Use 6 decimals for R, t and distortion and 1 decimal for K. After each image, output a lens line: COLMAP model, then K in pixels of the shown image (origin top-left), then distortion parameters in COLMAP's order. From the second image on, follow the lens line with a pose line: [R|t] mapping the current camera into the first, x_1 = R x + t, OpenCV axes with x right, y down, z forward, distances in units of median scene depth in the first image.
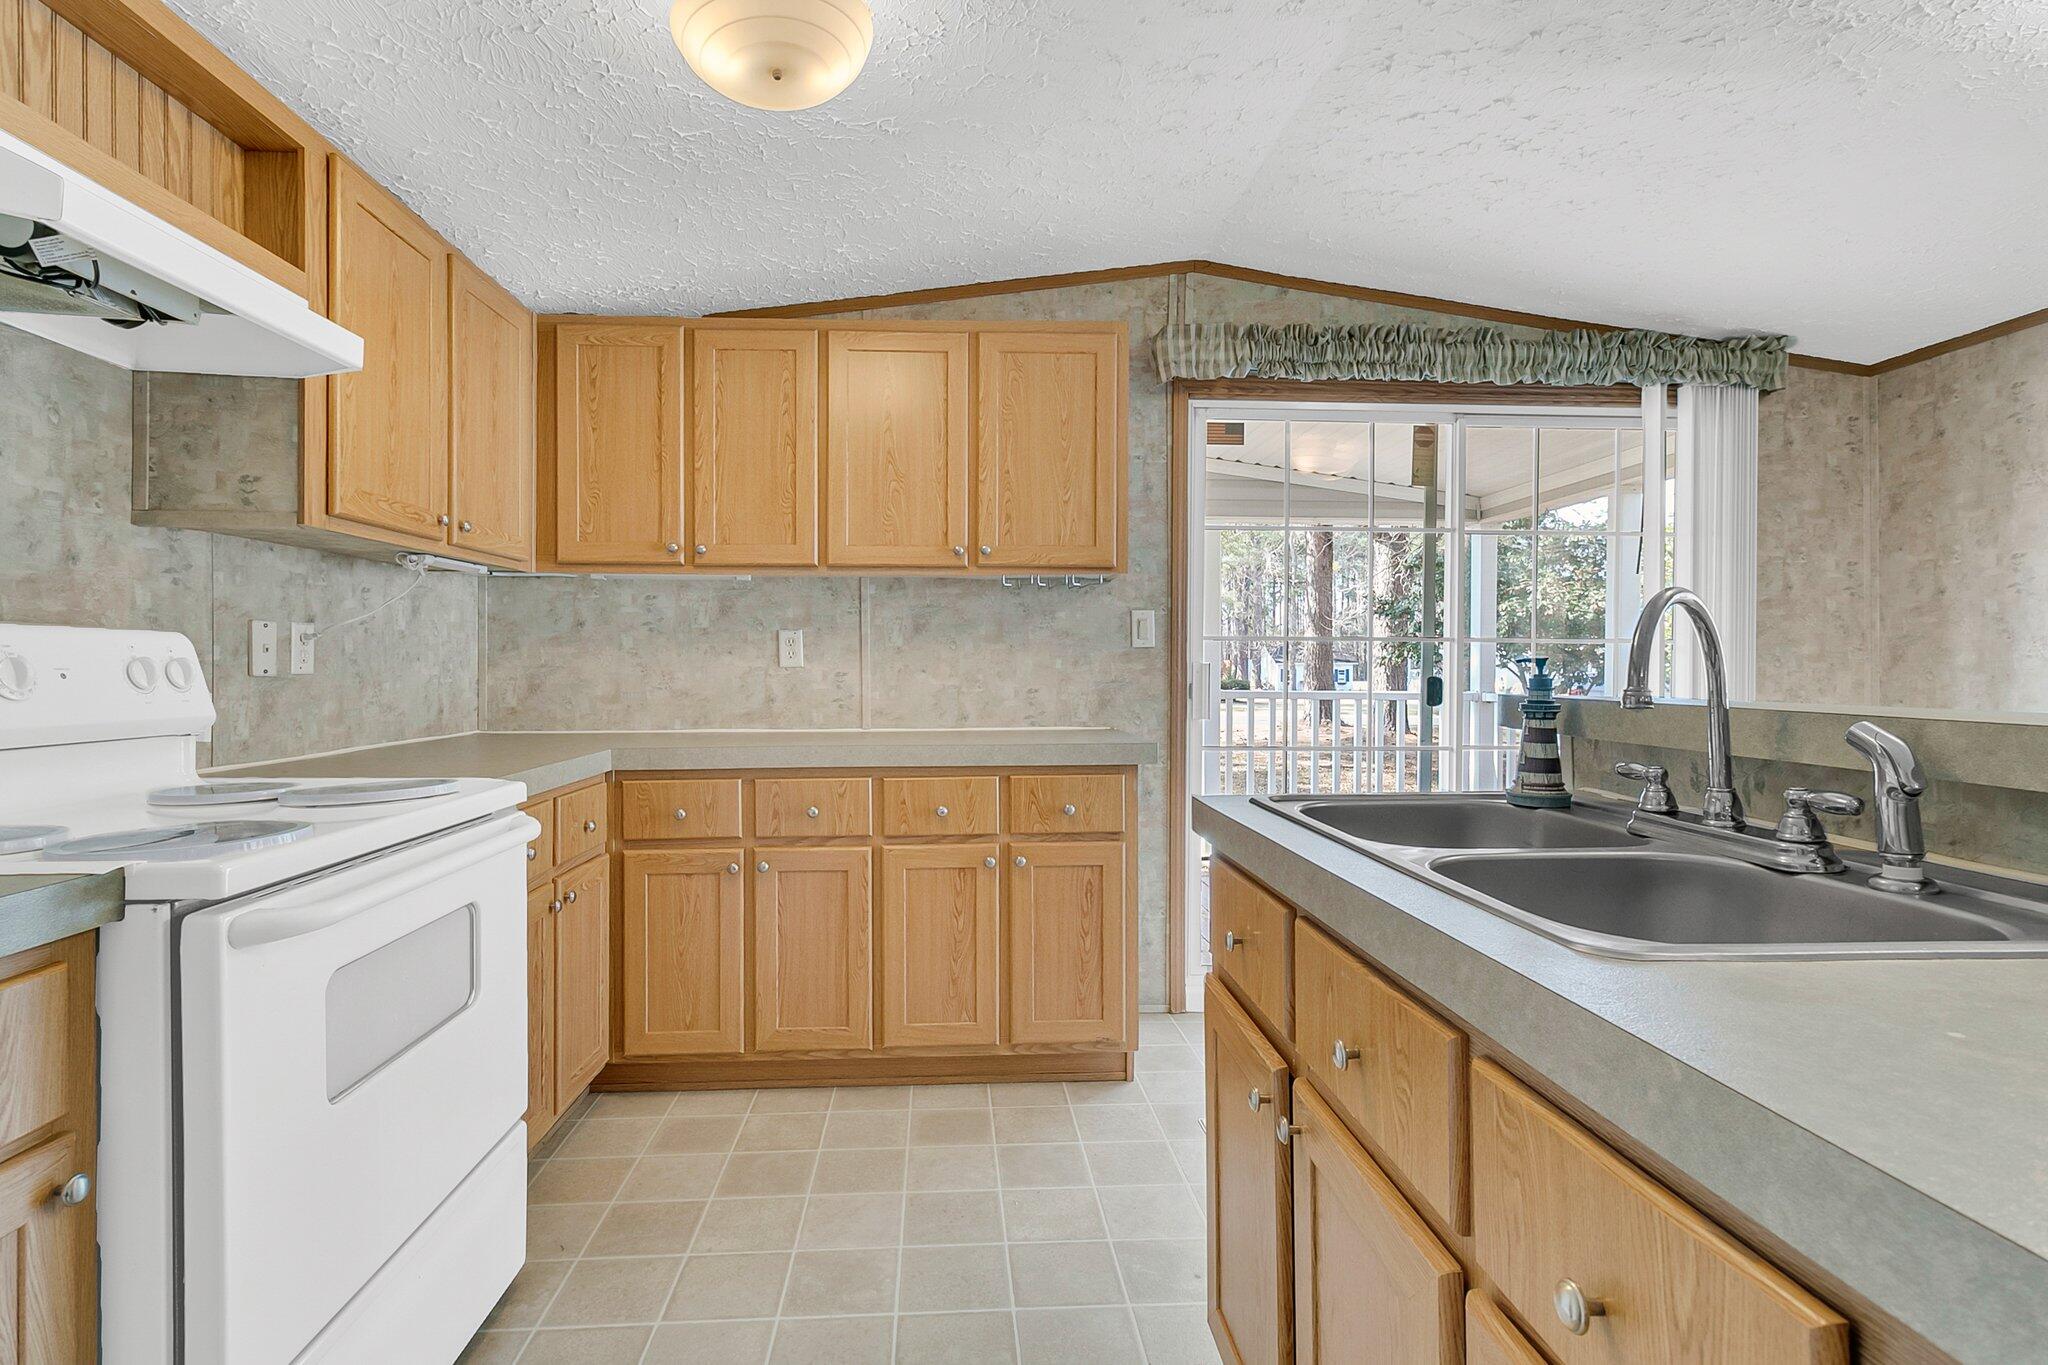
lens RADIAL K [[976.2, 0, 1026.5], [0, 976.2, 671.9], [0, 0, 1]] dist [0.001495, 0.000026]
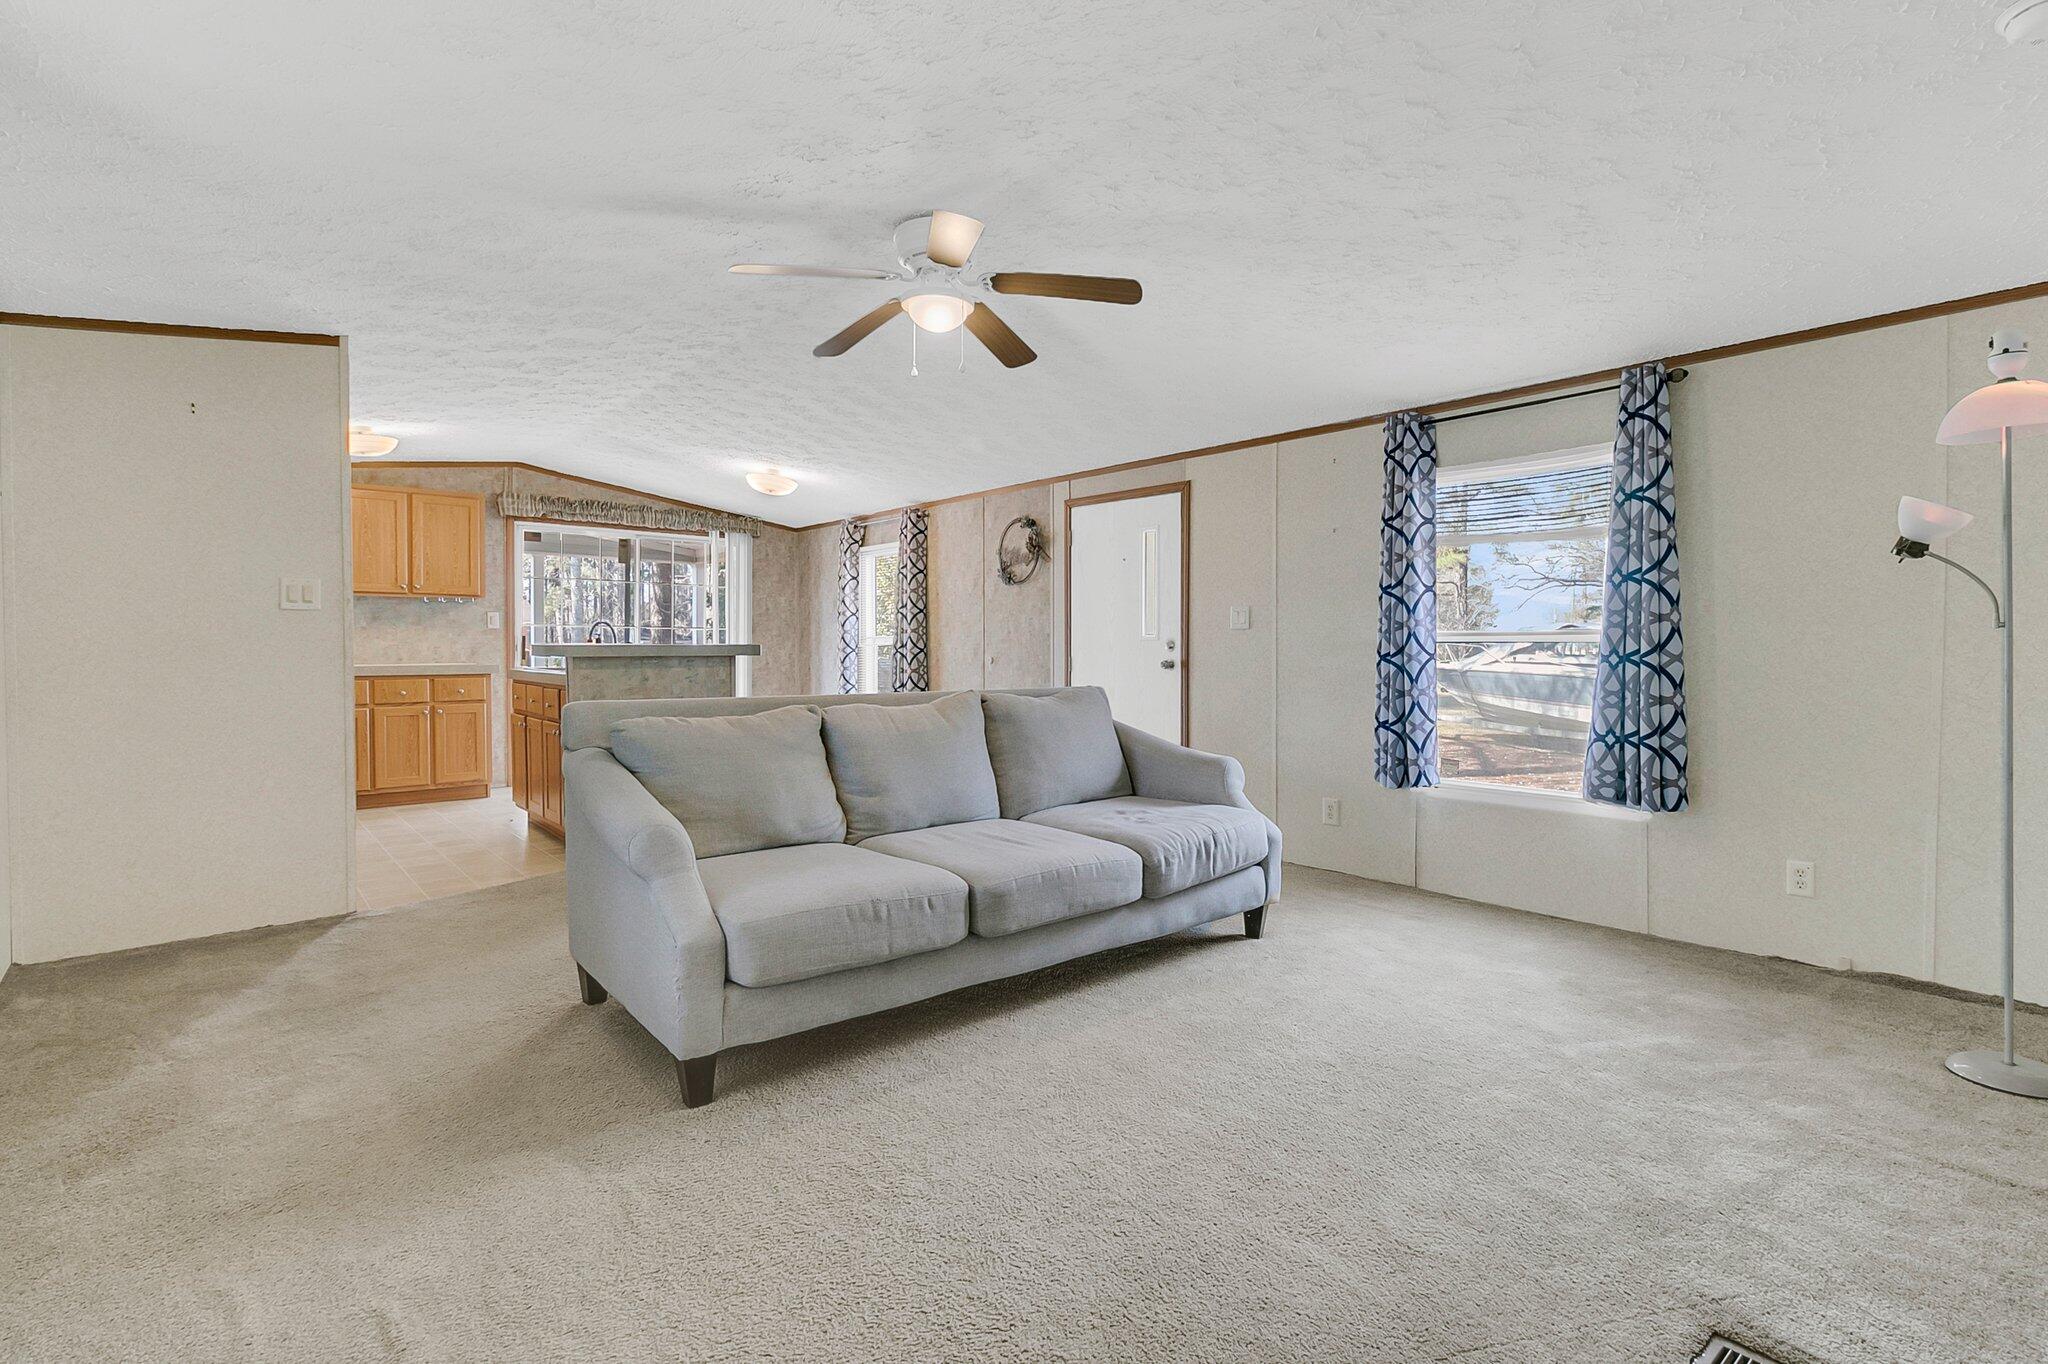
lens RADIAL K [[976.2, 0, 1026.5], [0, 976.2, 671.4], [0, 0, 1]] dist [0.001495, 0.000026]
pose [[0.819712, -0.012164, 0.572647, -0.171247], [-0.003557, 0.999647, 0.026325, 0.010944], [-0.572765, -0.023615, 0.819380, -1.620076]]
